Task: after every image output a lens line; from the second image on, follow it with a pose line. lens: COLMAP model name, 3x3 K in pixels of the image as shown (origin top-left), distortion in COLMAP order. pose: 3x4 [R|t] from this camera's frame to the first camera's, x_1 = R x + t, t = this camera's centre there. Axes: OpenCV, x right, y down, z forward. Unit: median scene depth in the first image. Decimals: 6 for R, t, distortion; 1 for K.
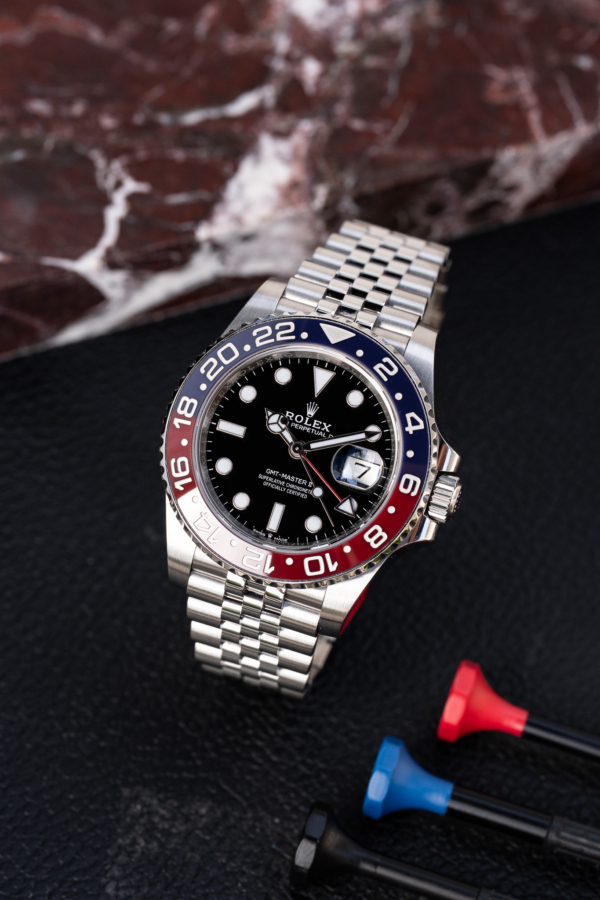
lens RADIAL K [[3946.0, 0, 300.0], [0, 3946.0, 450.0], [0, 0, 1]] dist [1.002454, 0.039591]
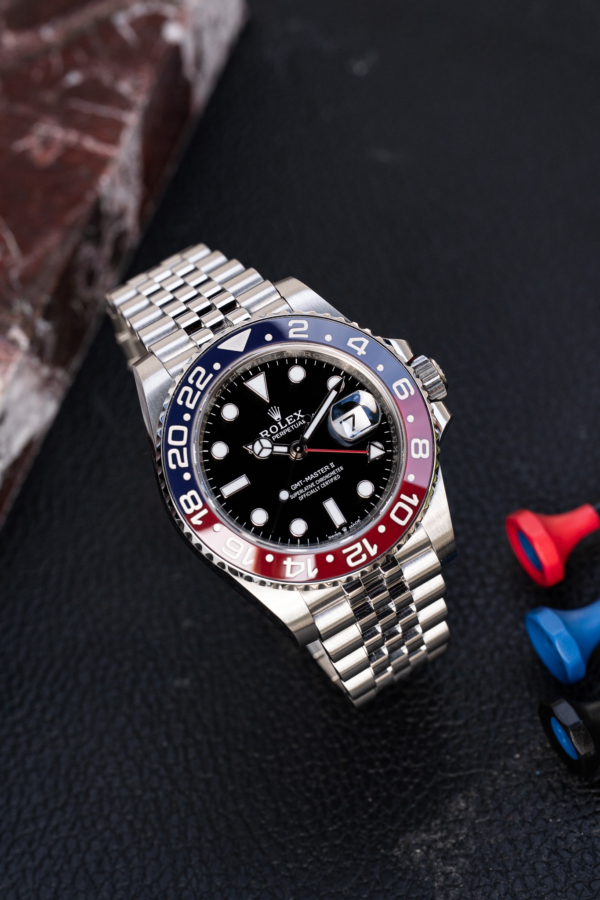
lens RADIAL K [[3946.0, 0, 300.0], [0, 3946.0, 450.0], [0, 0, 1]] dist [1.002454, 0.039591]
pose [[0.642001, -0.708662, 0.292632, -0.286632], [0.730067, 0.681618, 0.048979, -0.047685], [-0.234173, 0.182196, 0.954970, 0.062766]]
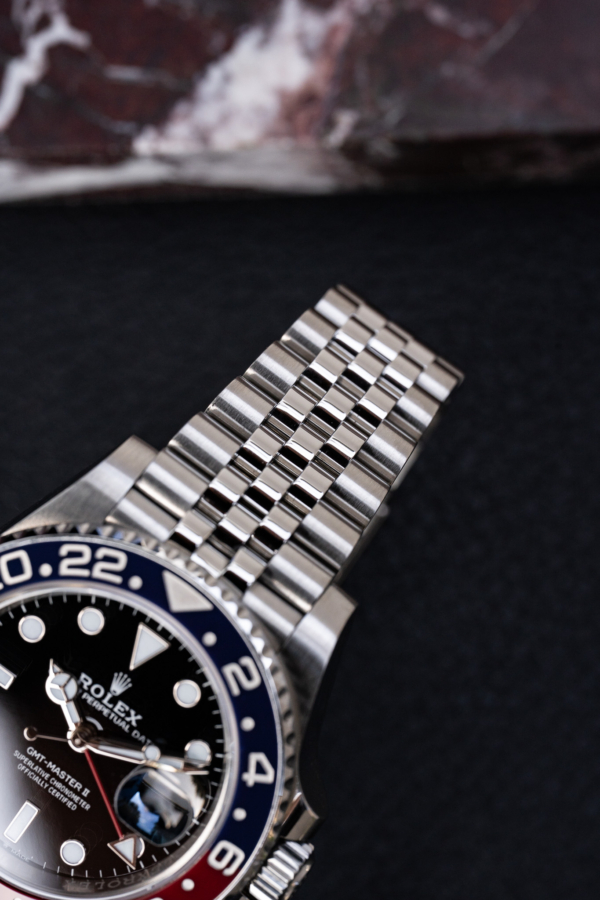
lens RADIAL K [[4061.1, 0, 300.0], [0, 4061.1, 450.0], [0, 0, 1]] dist [1.148871, -6.845579]
pose [[0.954735, 0.294324, -0.043077, 0.047882], [-0.256548, 0.888039, 0.381535, -0.302052], [0.150549, -0.353213, 0.923350, 0.410255]]
